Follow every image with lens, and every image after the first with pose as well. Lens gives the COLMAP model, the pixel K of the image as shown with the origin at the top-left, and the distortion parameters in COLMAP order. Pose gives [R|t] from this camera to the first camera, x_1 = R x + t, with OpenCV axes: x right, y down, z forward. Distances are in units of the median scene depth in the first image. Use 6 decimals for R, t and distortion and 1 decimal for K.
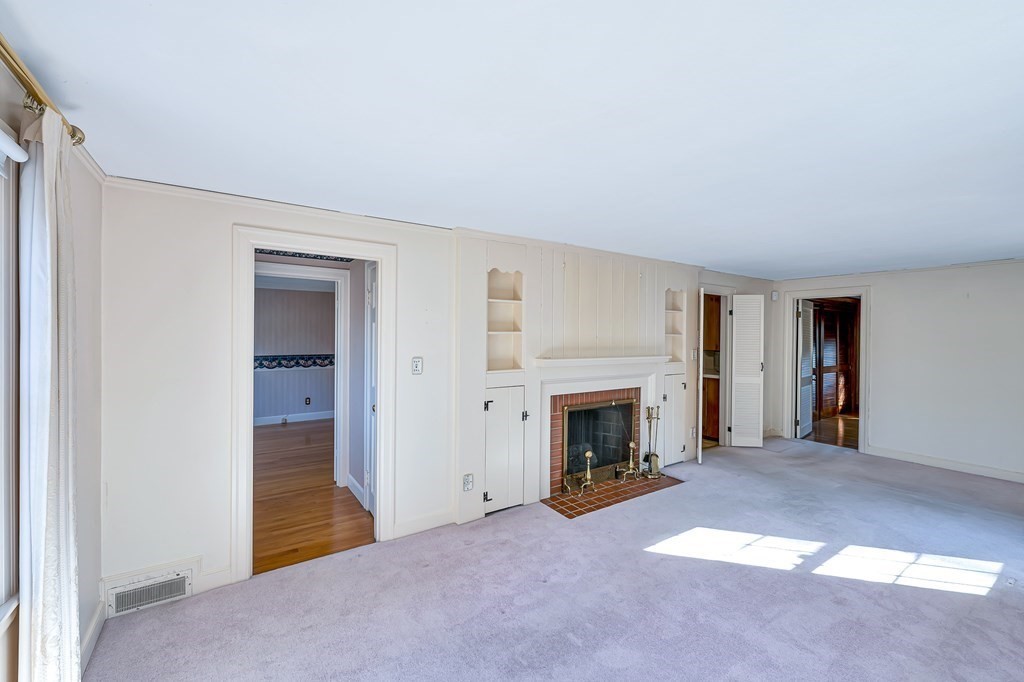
lens RADIAL K [[418.7, 0, 512.0], [0, 418.7, 341.0], [0, 0, 1]] dist [0.000769, 0.000033]
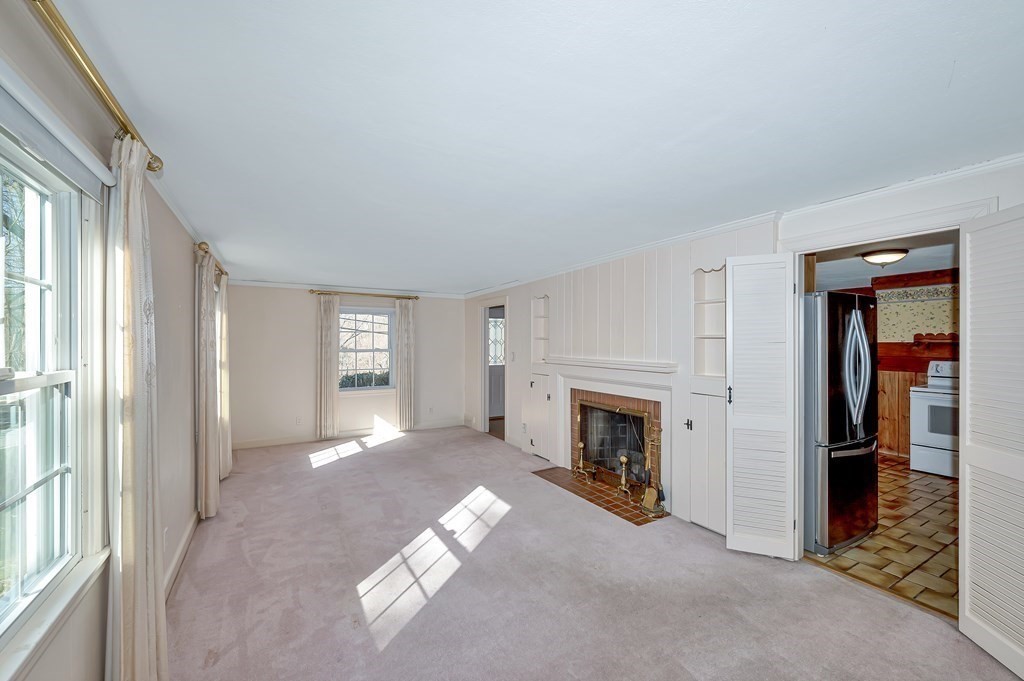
lens RADIAL K [[418.7, 0, 512.0], [0, 418.7, 340.5], [0, 0, 1]] dist [0.000769, 0.000033]
pose [[-0.062429, -0.004209, -0.998041, 1.253584], [-0.009260, 0.999951, -0.003637, -0.003497], [0.998006, 0.009015, -0.062465, 0.843466]]
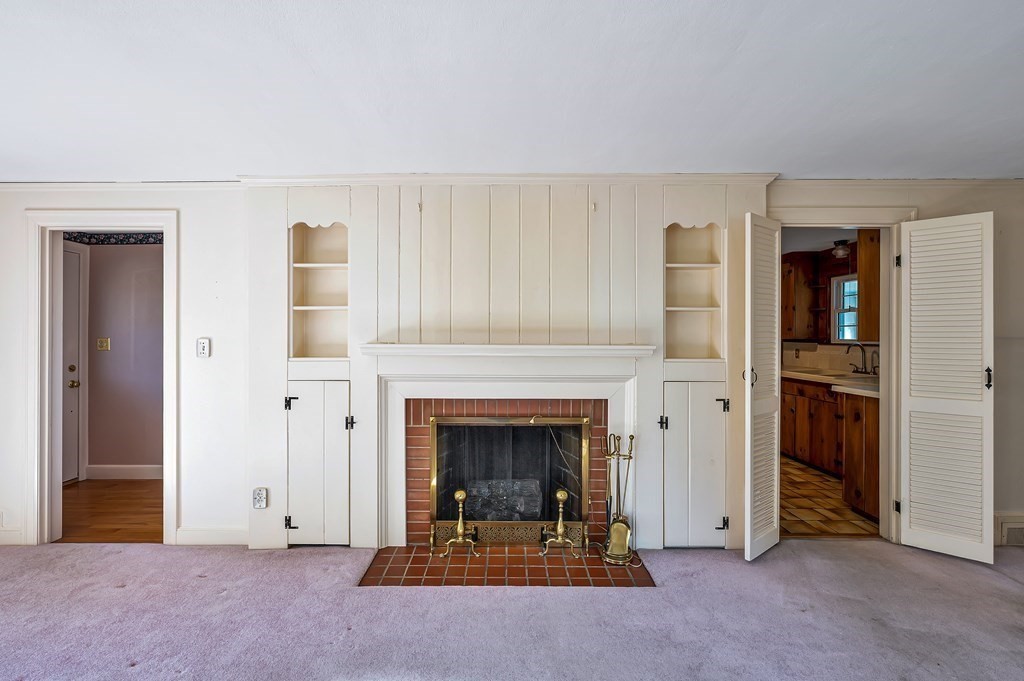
lens RADIAL K [[474.0, 0, 464.6], [0, 474.0, 319.1], [0, 0, 1]] dist [-0.000907, 0.000493]
pose [[0.827792, 0.003627, -0.561024, 0.566543], [-0.004132, 0.999991, 0.000369, 0.000126], [0.561020, 0.002013, 0.827800, 0.384144]]
